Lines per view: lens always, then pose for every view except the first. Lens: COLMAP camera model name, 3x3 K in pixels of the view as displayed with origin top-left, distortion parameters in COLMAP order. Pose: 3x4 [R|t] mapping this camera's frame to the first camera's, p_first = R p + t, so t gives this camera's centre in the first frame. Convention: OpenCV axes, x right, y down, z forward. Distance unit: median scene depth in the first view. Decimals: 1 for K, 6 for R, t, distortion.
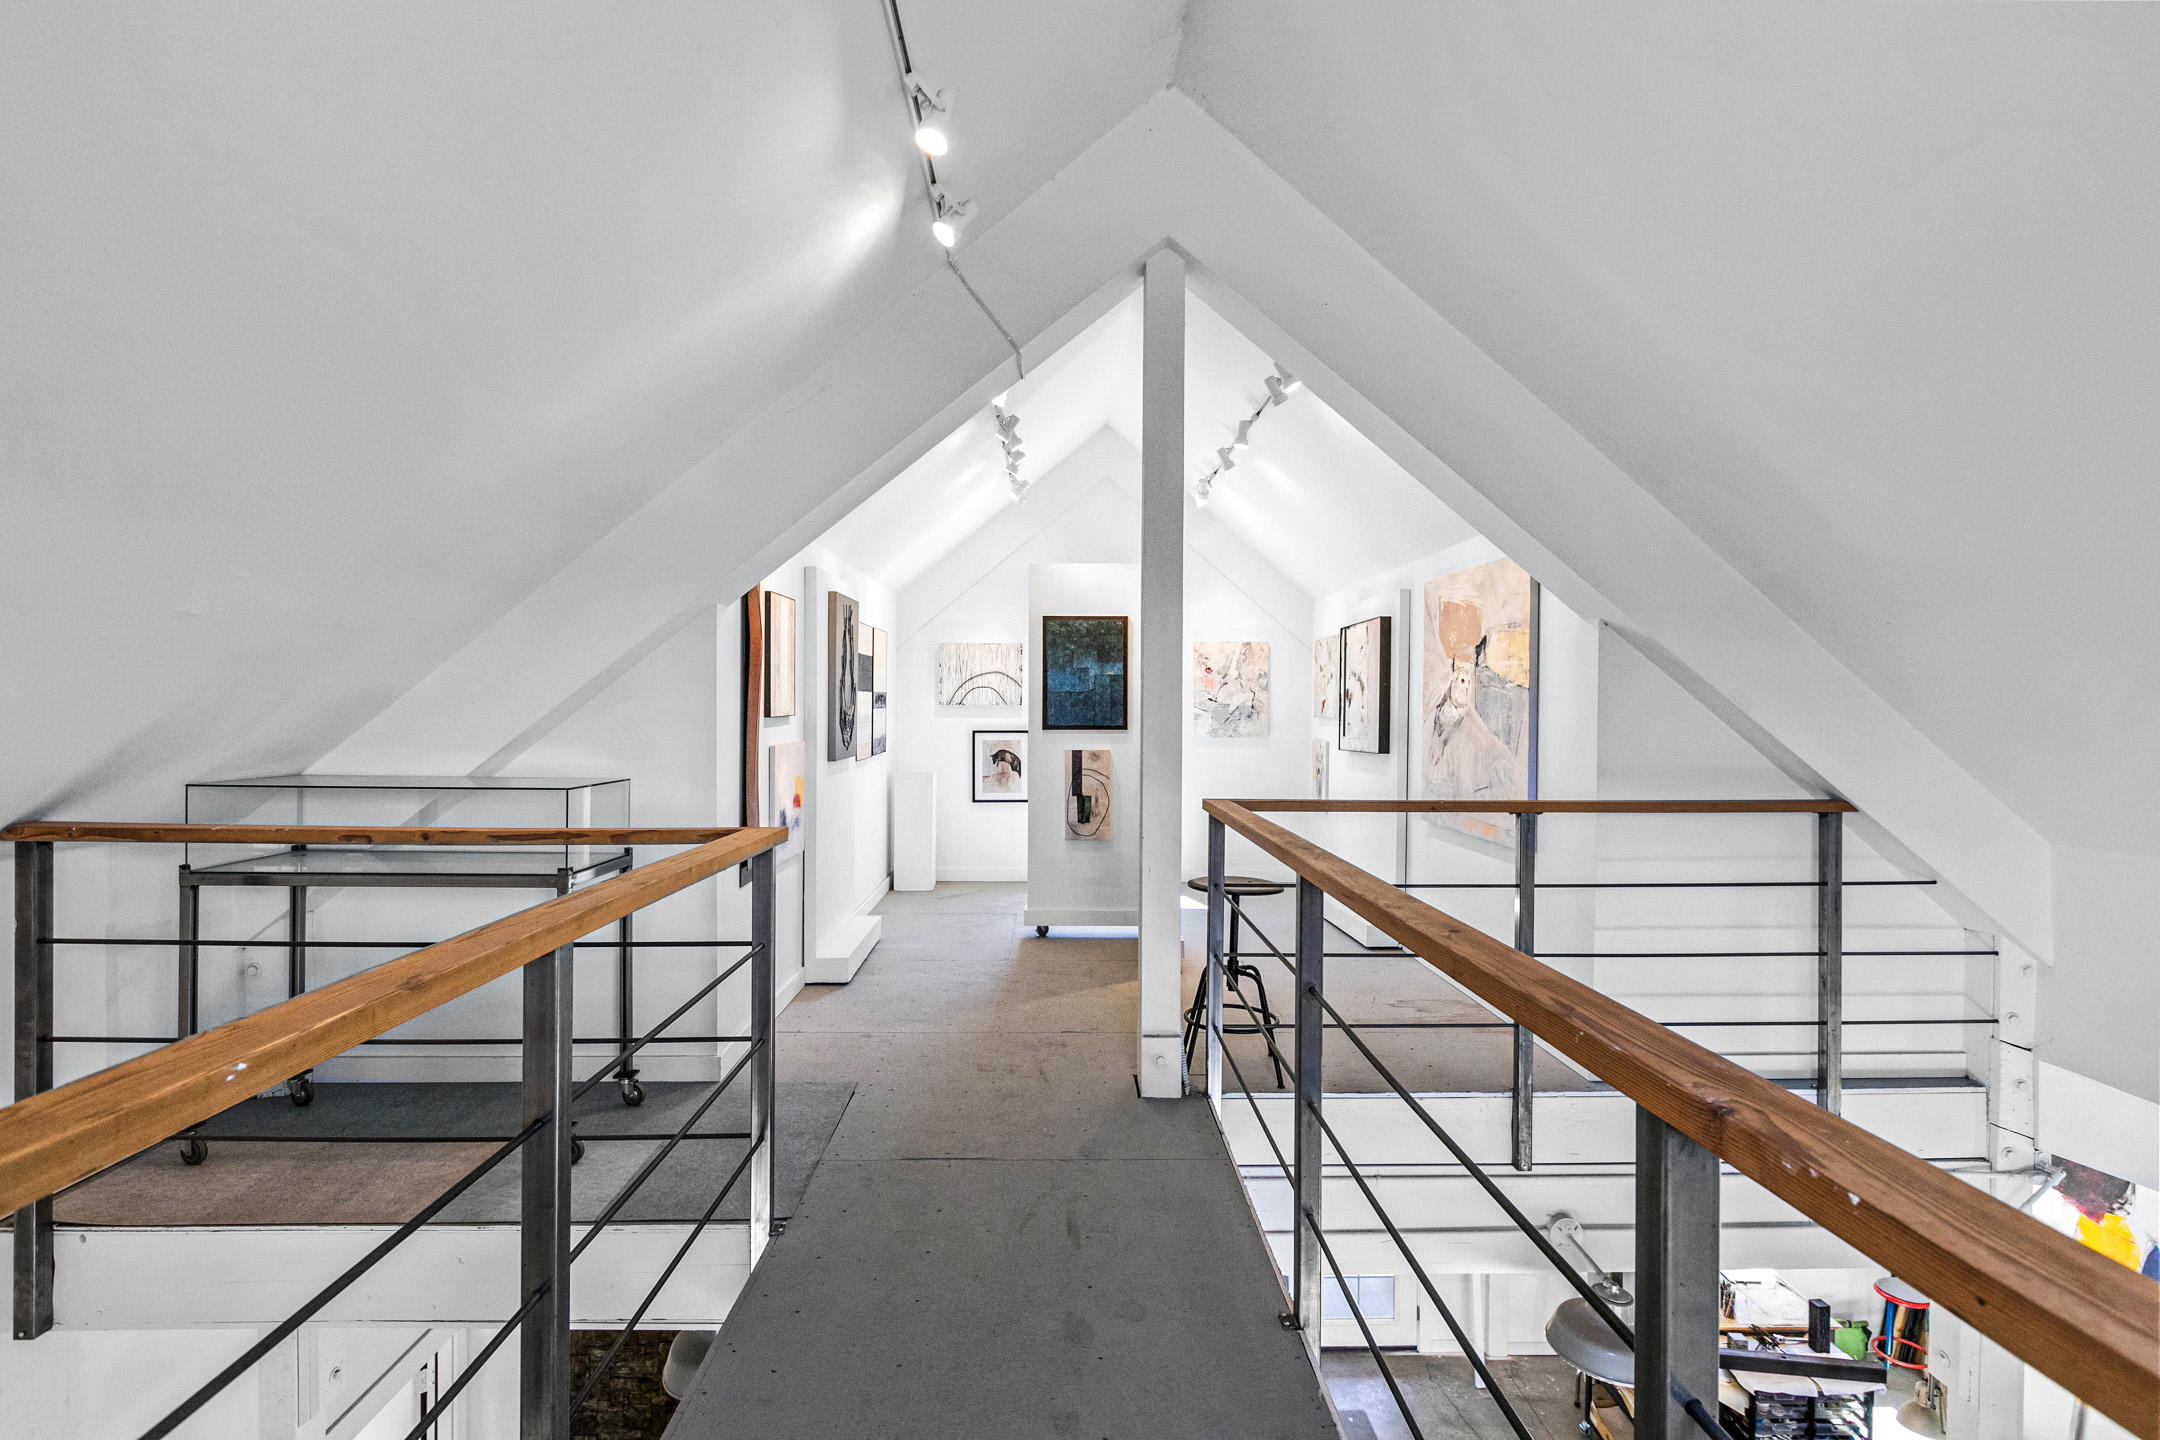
lens RADIAL K [[1077.3, 0, 1089.1], [0, 1077.3, 720.6], [0, 0, 1]] dist [-0.006622, 0.000865]
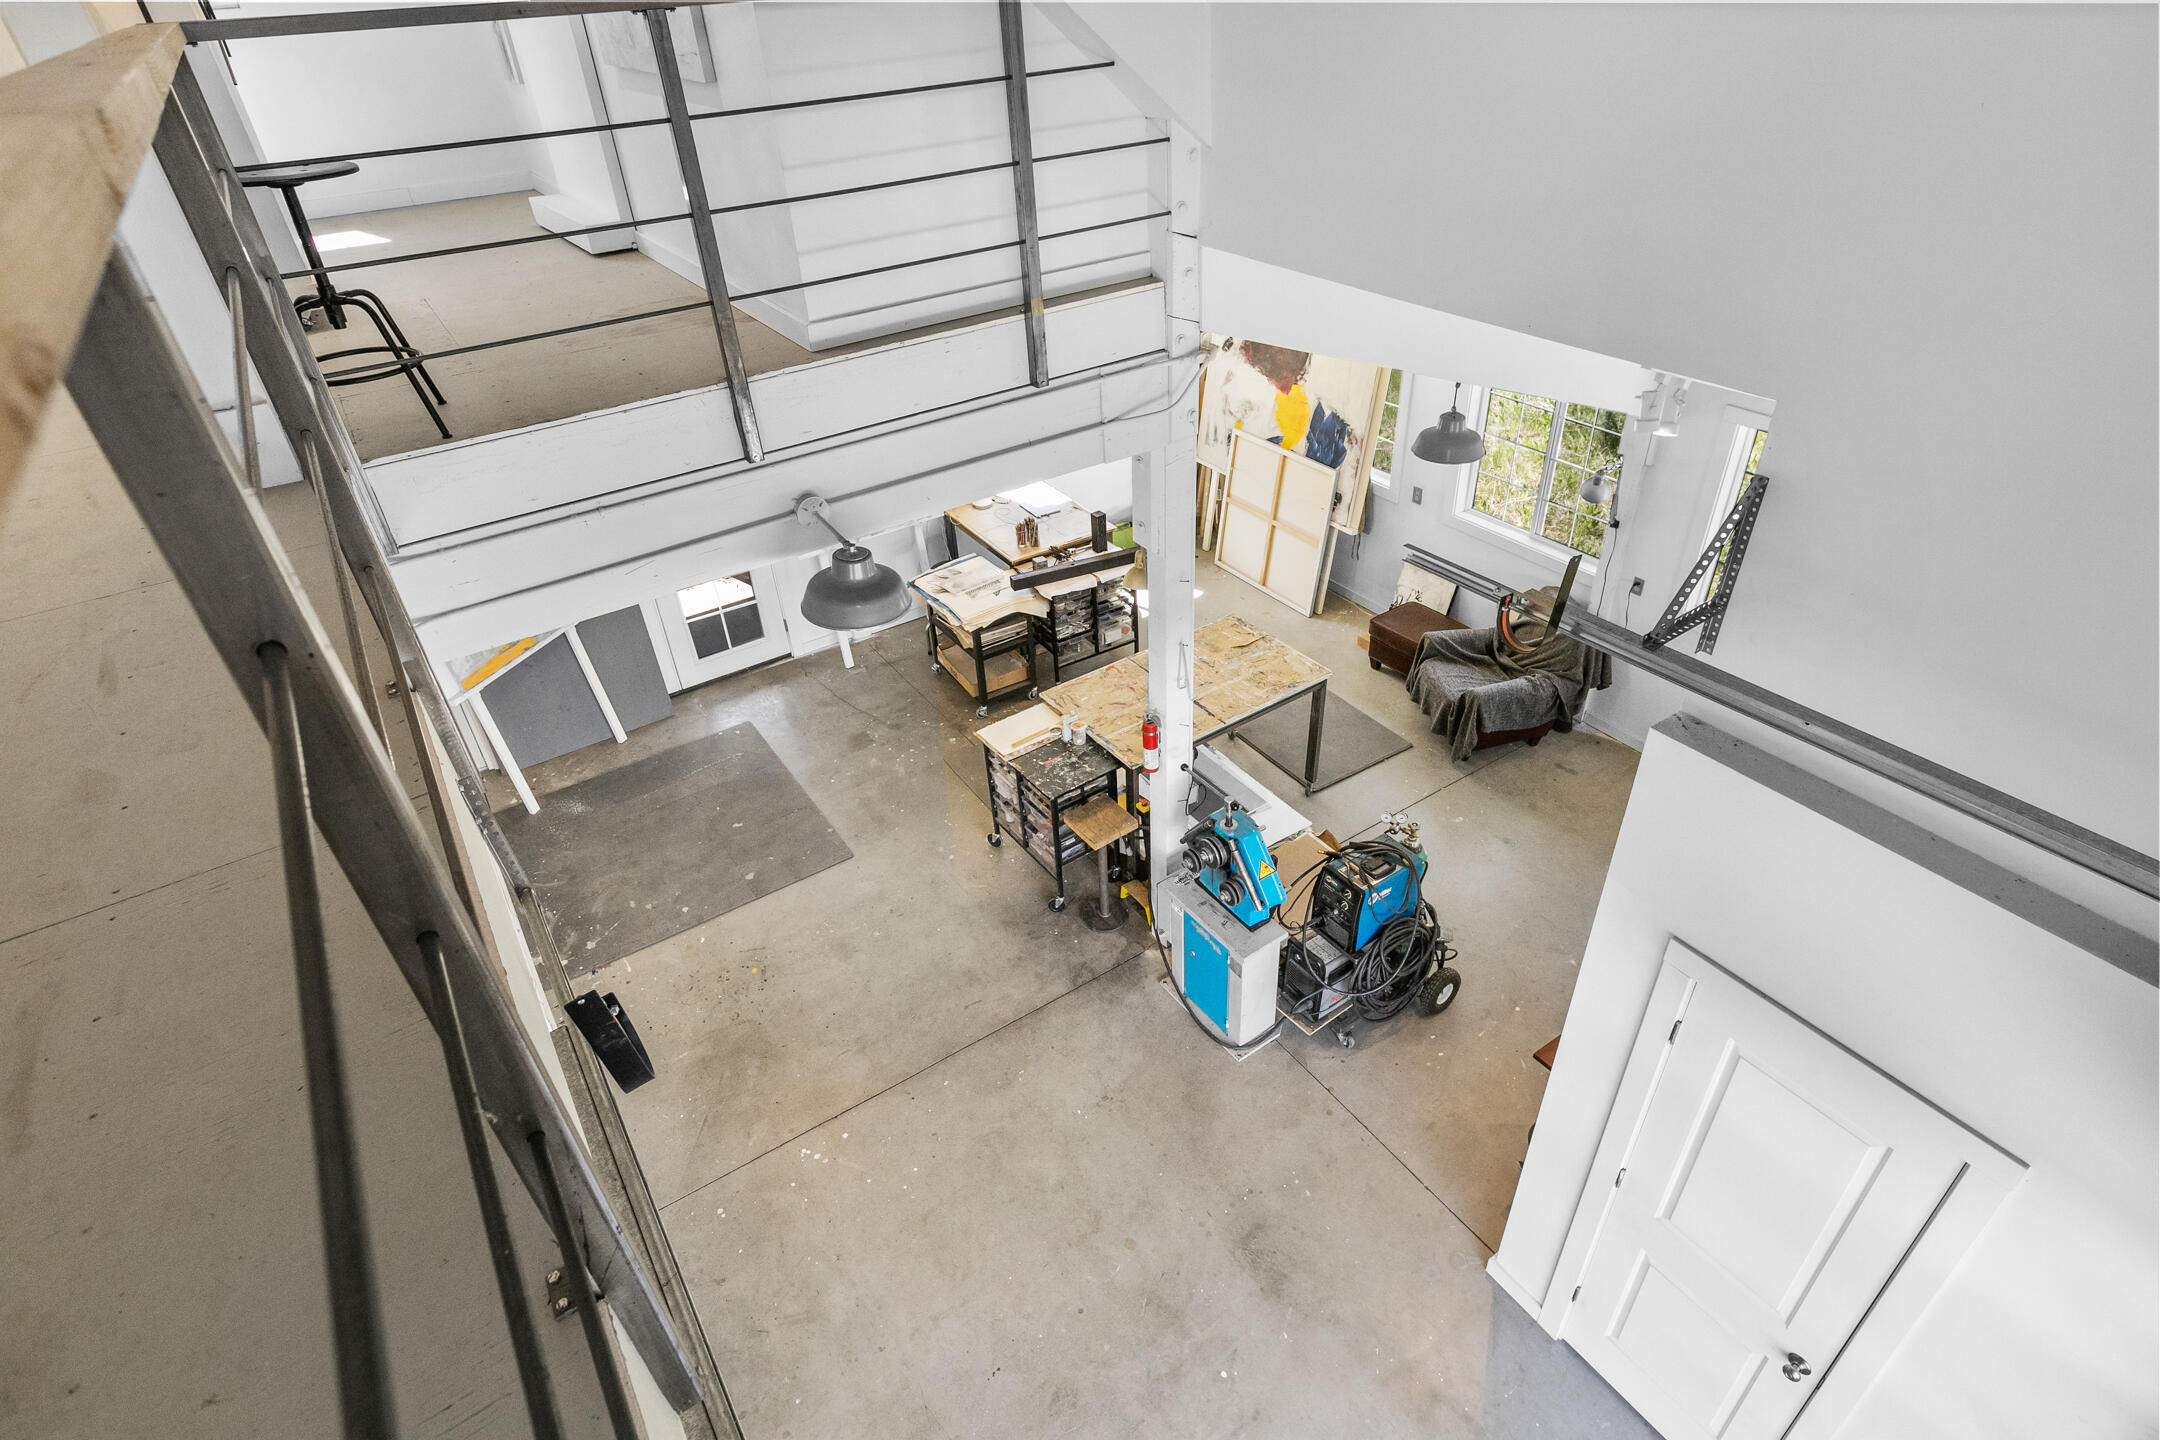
lens RADIAL K [[1121.6, 0, 1087.2], [0, 1121.6, 720.0], [0, 0, 1]] dist [0.011390, -0.000053]
pose [[0.847804, -0.340635, 0.406443, 0.163804], [0.062287, 0.825083, 0.561568, 0.067135], [-0.526639, -0.450784, 0.720726, 0.035246]]
